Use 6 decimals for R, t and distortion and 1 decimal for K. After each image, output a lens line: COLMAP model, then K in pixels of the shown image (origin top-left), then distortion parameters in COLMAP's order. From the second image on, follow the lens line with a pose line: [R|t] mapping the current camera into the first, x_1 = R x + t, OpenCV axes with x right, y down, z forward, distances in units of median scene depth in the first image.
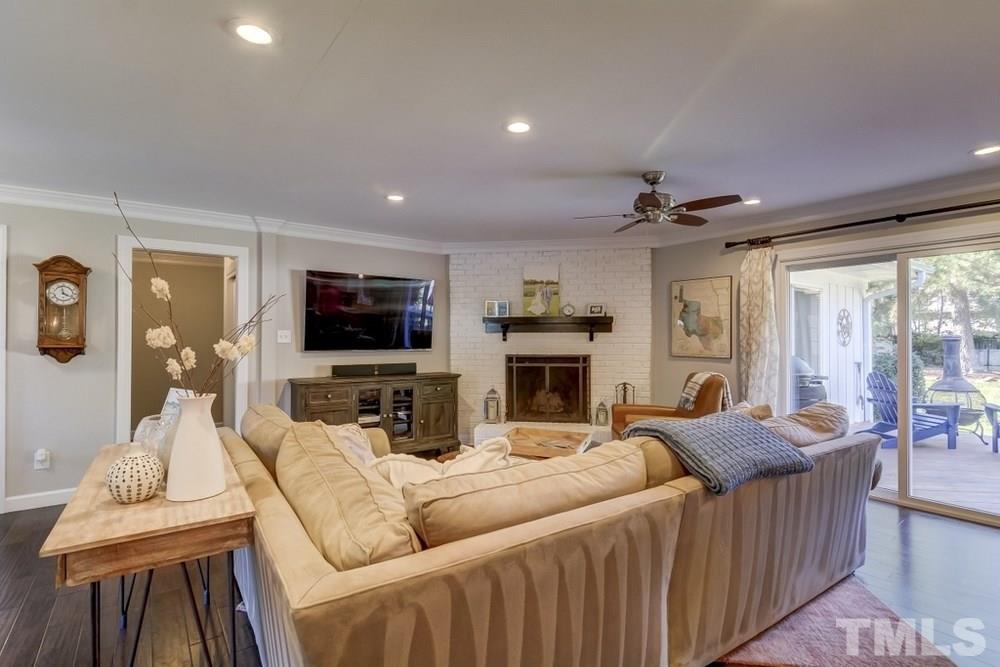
lens RADIAL K [[478.2, 0, 500.0], [0, 478.2, 333.5], [0, 0, 1]] dist [-0.000009, -0.001641]
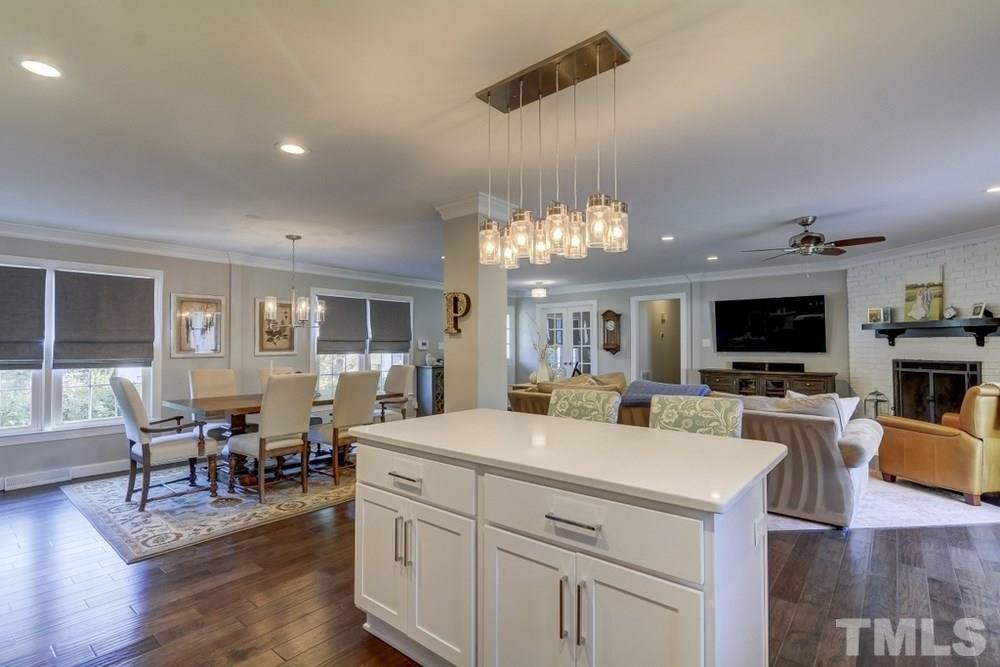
lens RADIAL K [[478.2, 0, 500.0], [0, 478.2, 333.5], [0, 0, 1]] dist [-0.000009, -0.001641]
pose [[0.239102, -0.021469, -0.970757, 0.827125], [0.015232, 0.999715, -0.018357, -0.005081], [0.970875, -0.010397, 0.239361, -0.069872]]
